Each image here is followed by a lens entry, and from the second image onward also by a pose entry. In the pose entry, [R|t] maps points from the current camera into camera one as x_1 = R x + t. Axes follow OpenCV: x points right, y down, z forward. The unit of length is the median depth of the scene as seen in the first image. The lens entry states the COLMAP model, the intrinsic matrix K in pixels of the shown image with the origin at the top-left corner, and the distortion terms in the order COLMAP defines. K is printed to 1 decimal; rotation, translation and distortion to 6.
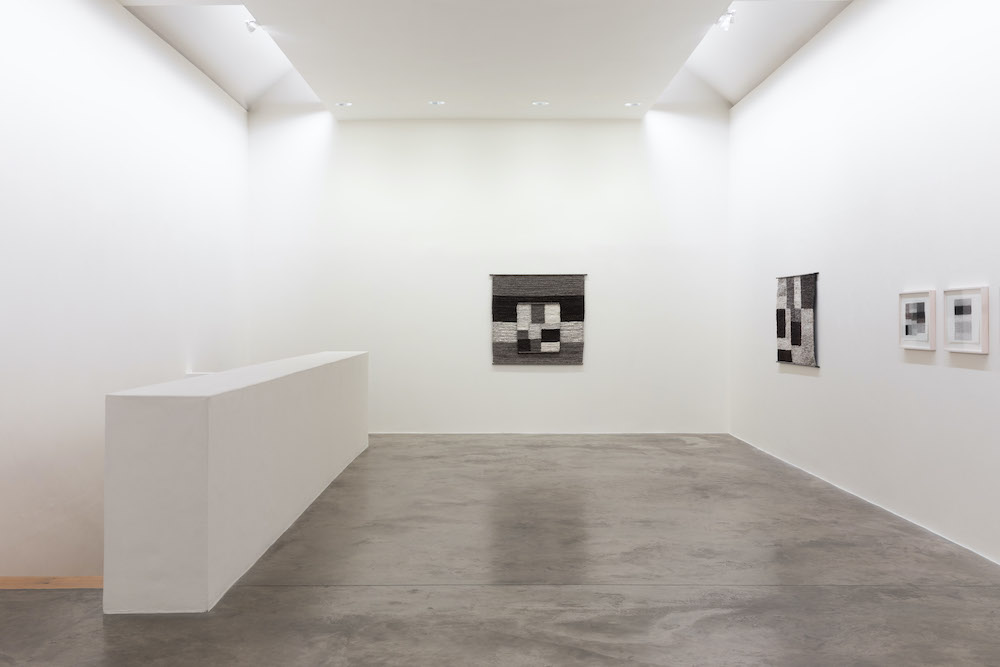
lens RADIAL K [[989.3, 0, 500.9], [0, 989.3, 354.4], [0, 0, 1]] dist [0.021096, 0.019475]
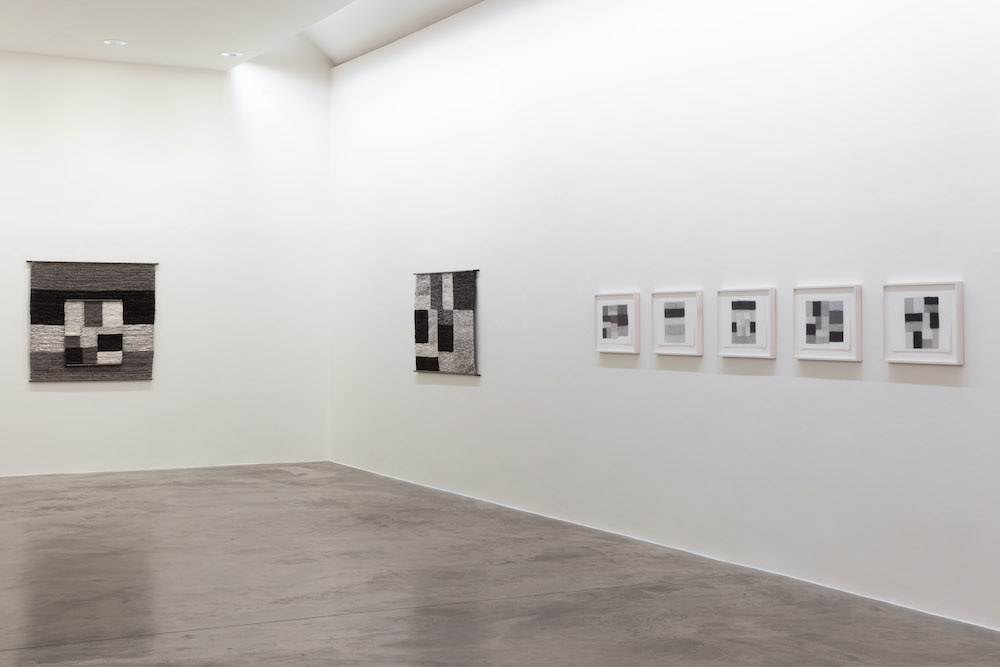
lens RADIAL K [[1380.5, 0, 500.0], [0, 1380.5, 333.5], [0, 0, 1]] dist [0.029314, 0.021453]
pose [[0.890875, -0.002488, 0.454241, -0.174762], [0.014801, 0.999613, -0.023554, 0.003564], [-0.454006, 0.027706, 0.890568, -0.089795]]
